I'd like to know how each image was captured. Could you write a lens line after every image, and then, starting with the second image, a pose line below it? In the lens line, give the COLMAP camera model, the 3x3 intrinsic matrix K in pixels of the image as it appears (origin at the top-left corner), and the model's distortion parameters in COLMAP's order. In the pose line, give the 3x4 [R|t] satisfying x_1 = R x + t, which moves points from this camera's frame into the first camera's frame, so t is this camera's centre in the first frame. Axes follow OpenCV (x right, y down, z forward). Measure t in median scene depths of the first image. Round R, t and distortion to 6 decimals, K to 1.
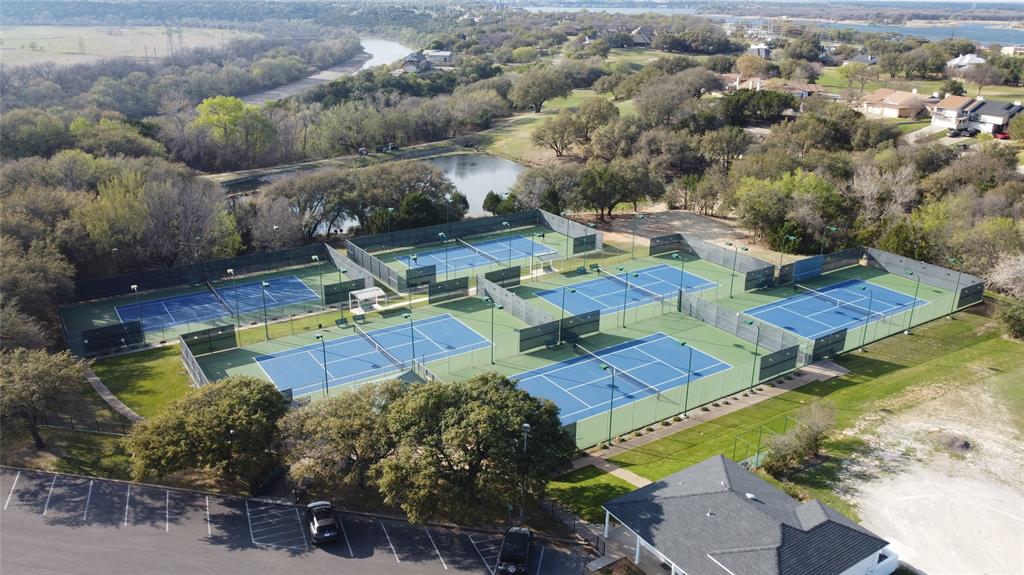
lens RADIAL K [[768.6, 0, 512.0], [0, 768.6, 287.5], [0, 0, 1]] dist [-0.003820, -0.004661]
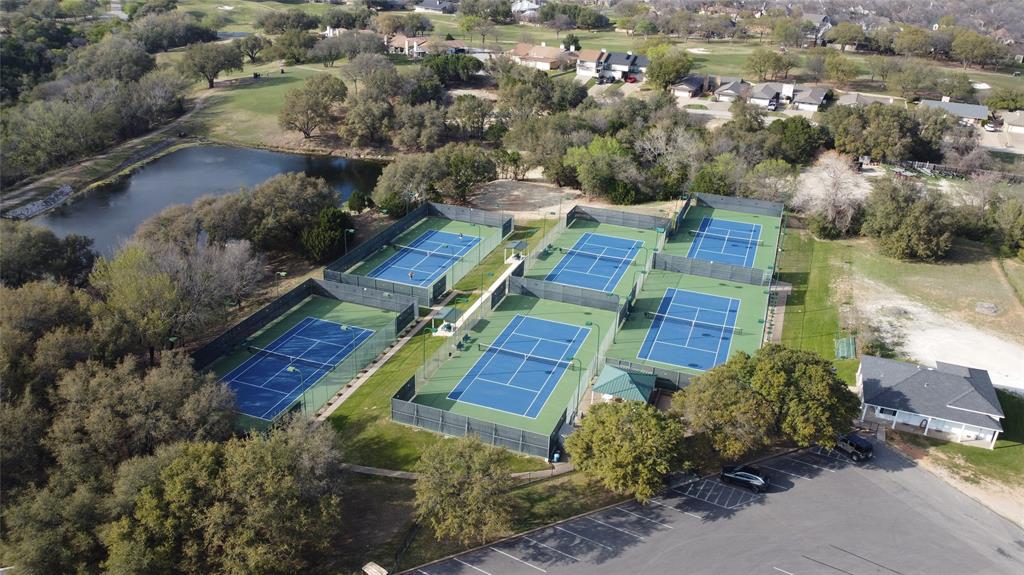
lens RADIAL K [[768.6, 0, 512.0], [0, 768.6, 287.5], [0, 0, 1]] dist [-0.003820, -0.004661]
pose [[0.807904, -0.230169, 0.542507, -0.350684], [0.182657, 0.973040, 0.140818, -0.083942], [-0.560293, -0.014675, 0.828165, 0.026496]]
